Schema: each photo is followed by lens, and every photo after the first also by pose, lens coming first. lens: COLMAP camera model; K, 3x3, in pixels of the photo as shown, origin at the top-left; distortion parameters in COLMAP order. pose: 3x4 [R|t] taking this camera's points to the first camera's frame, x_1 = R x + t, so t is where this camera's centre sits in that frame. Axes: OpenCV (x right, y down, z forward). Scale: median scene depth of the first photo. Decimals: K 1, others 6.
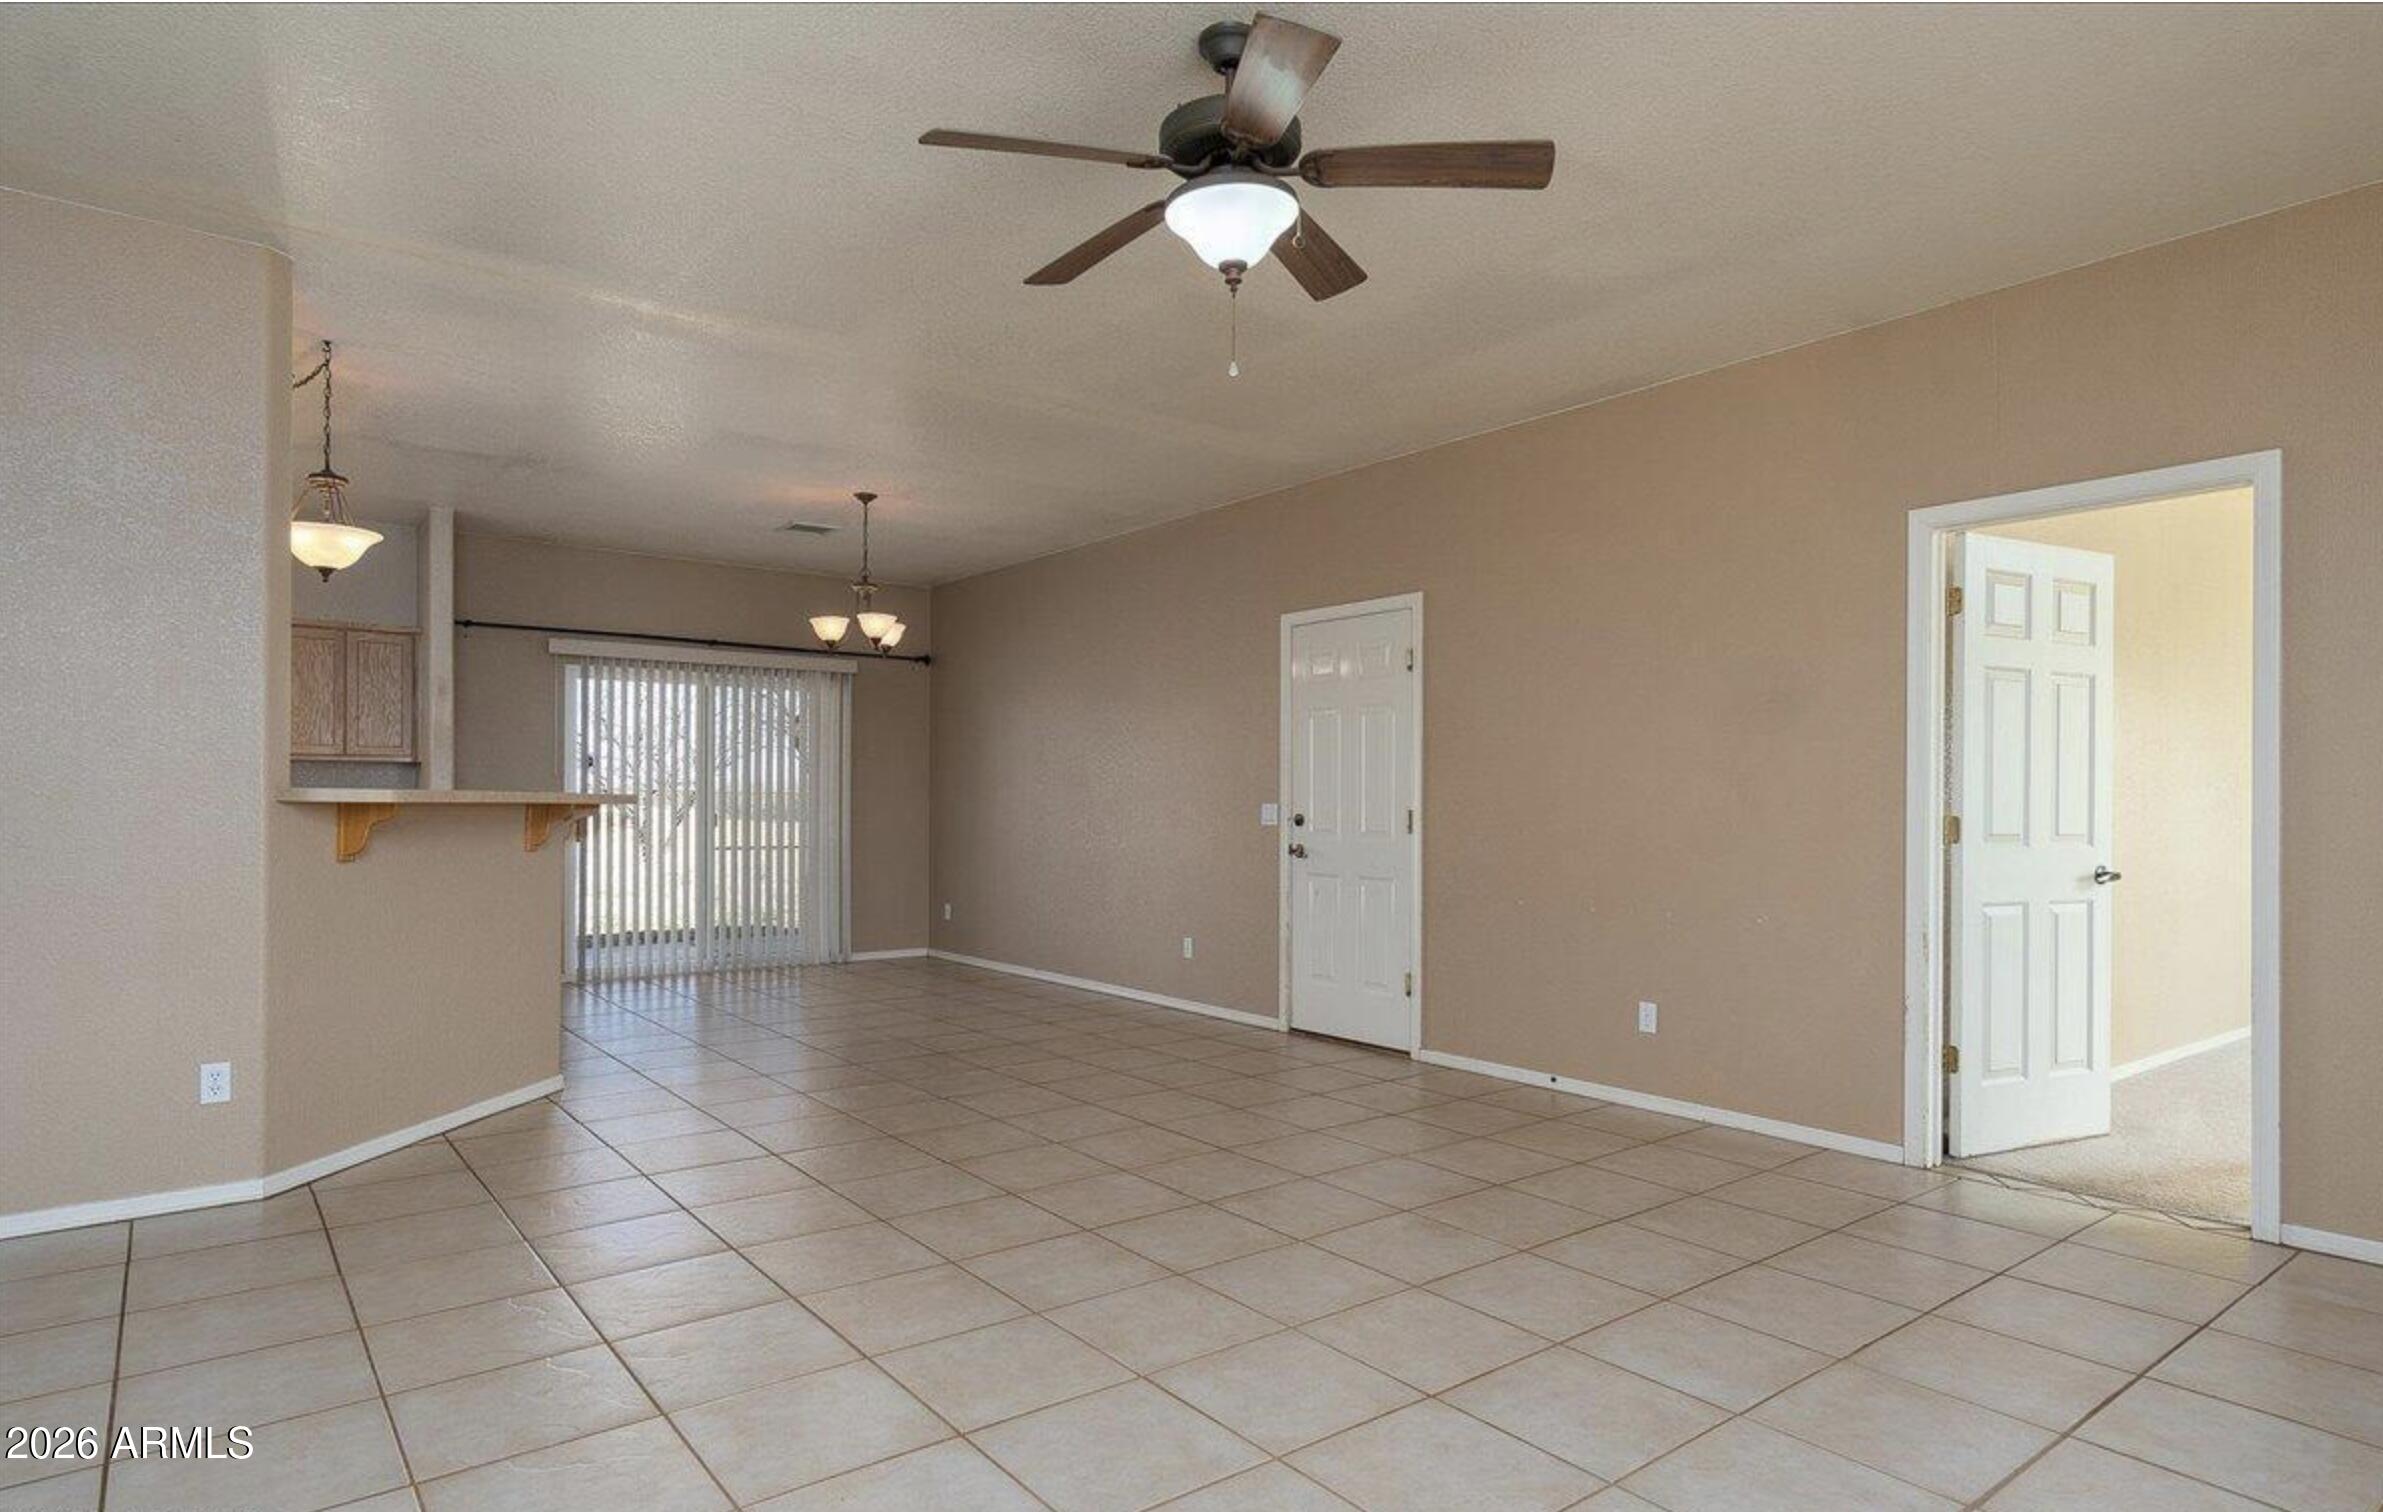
lens RADIAL K [[1297.5, 0, 1180.6], [0, 1297.5, 805.1], [0, 0, 1]] dist [-0.000860, -0.000333]
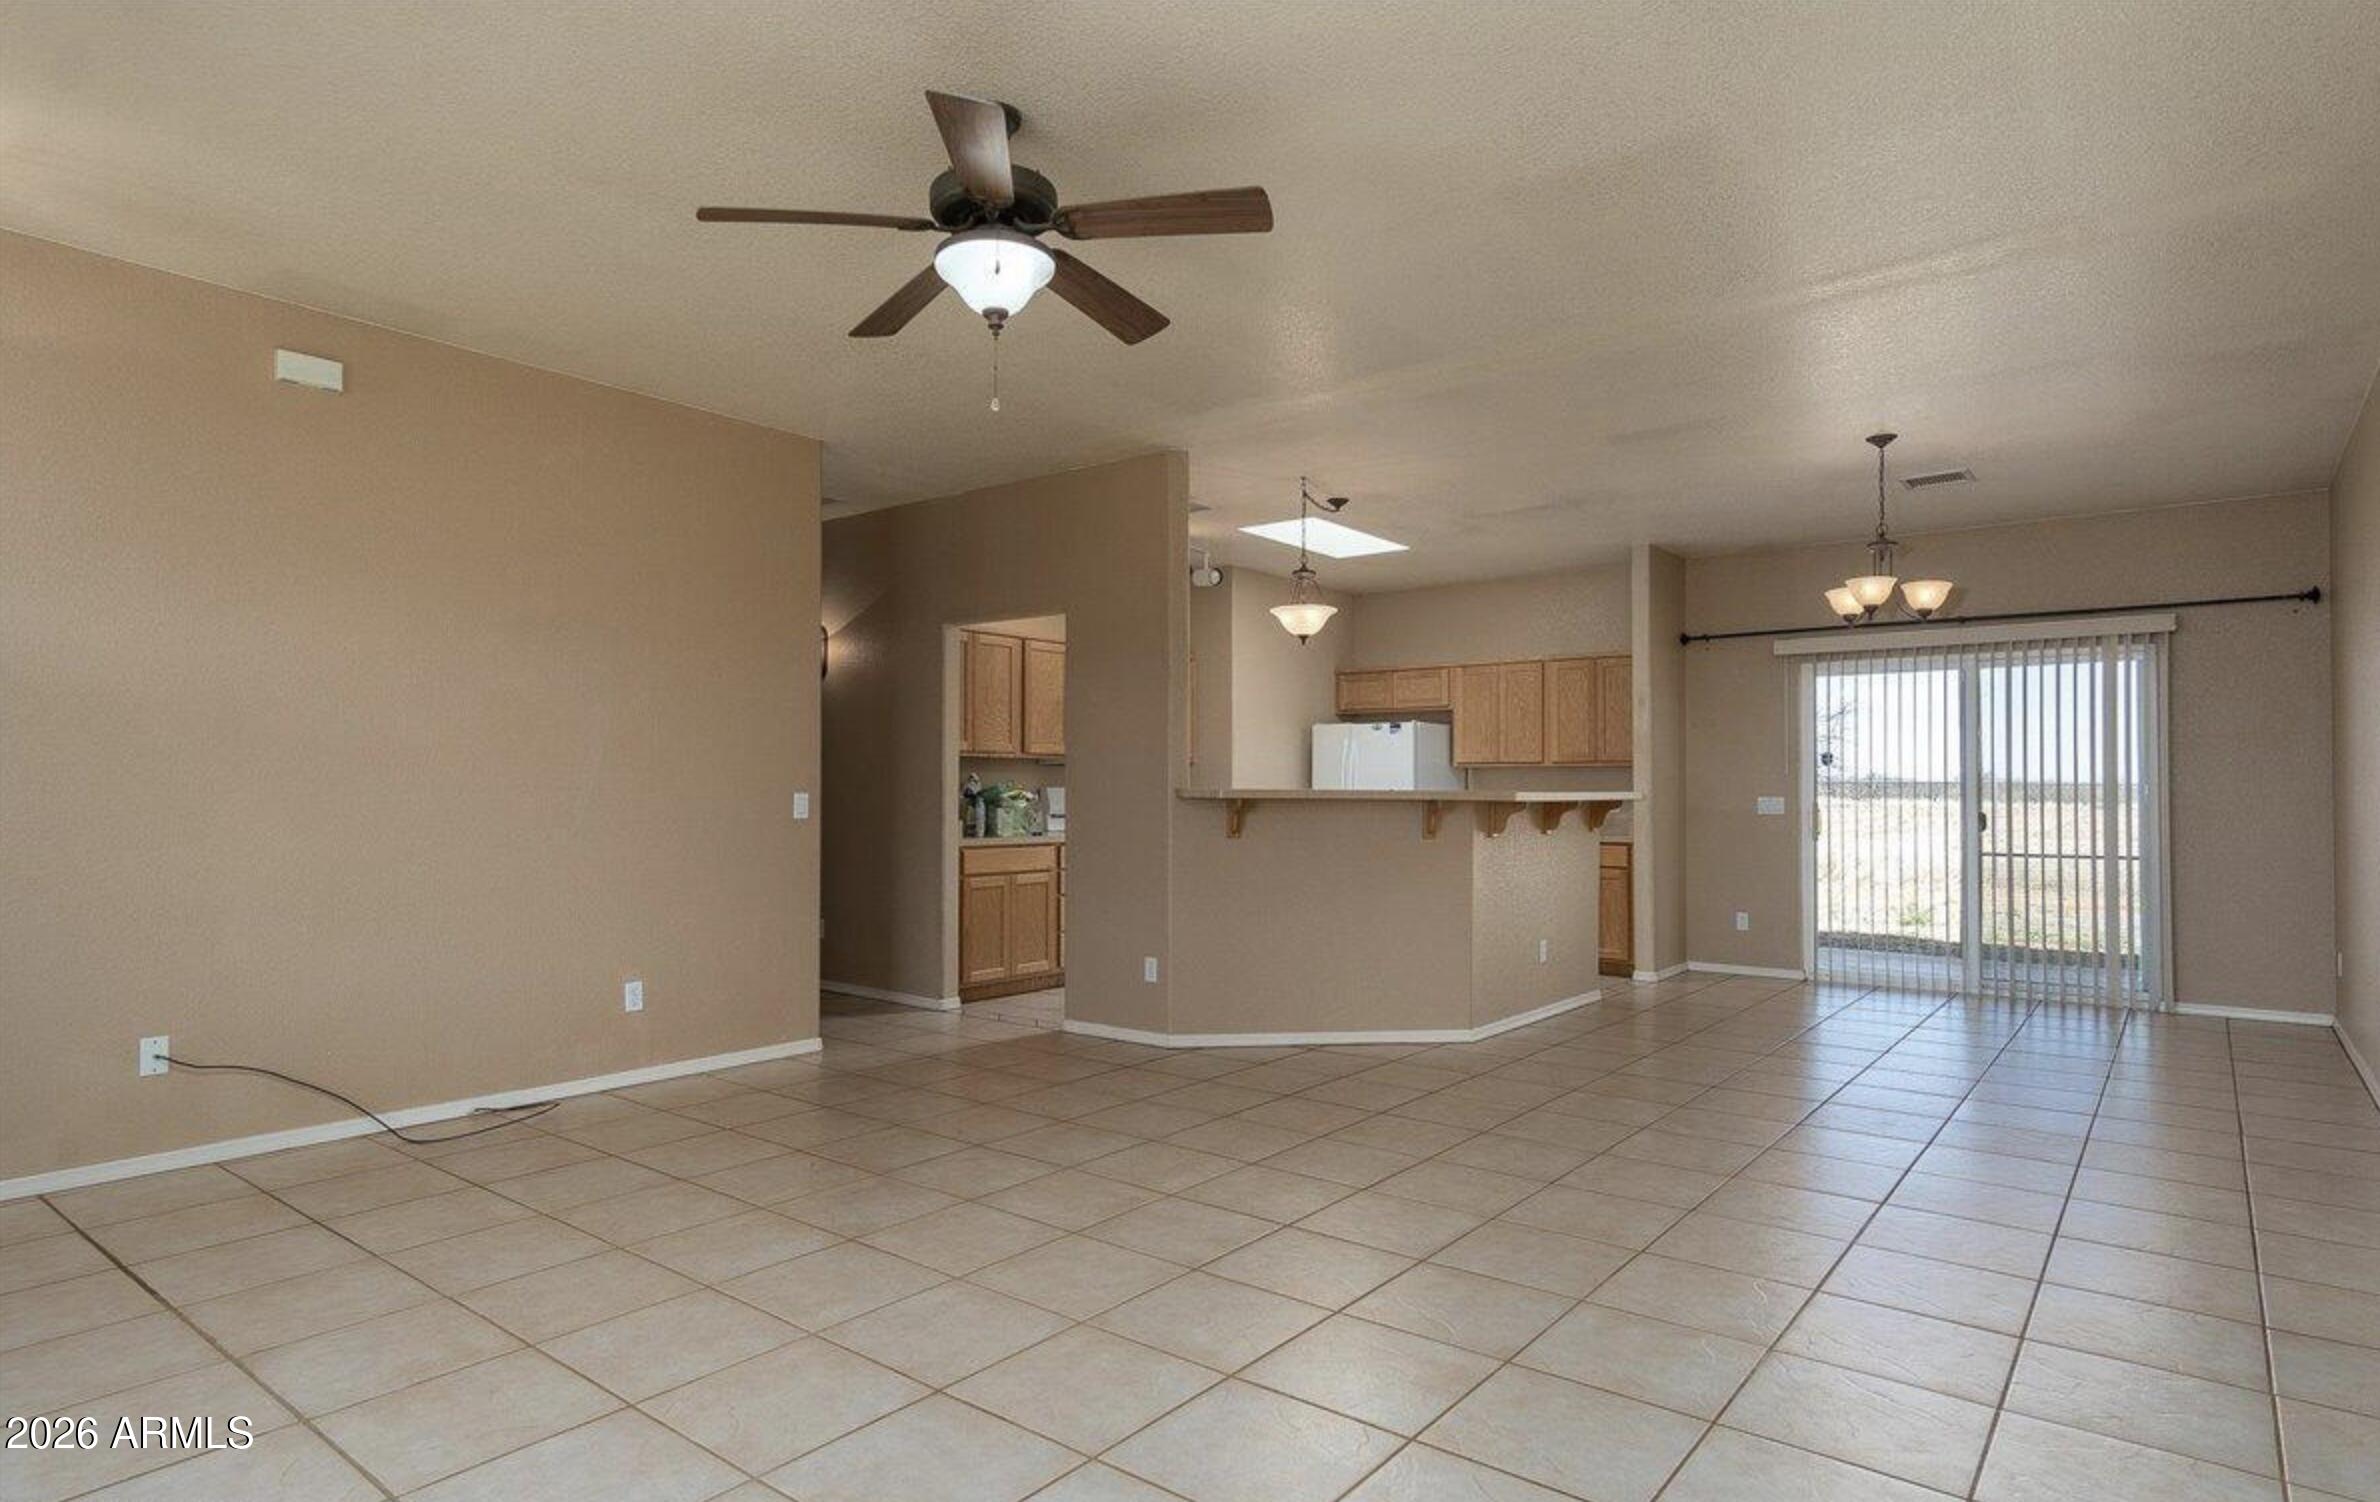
lens RADIAL K [[1279.6, 0, 1190.0], [0, 1279.6, 751.0], [0, 0, 1]] dist [-0.001930, 0.000364]
pose [[0.238147, -0.037399, -0.970509, 0.402921], [-0.004867, 0.999200, -0.039699, 0.001600], [0.971217, 0.014178, 0.237775, 0.317733]]
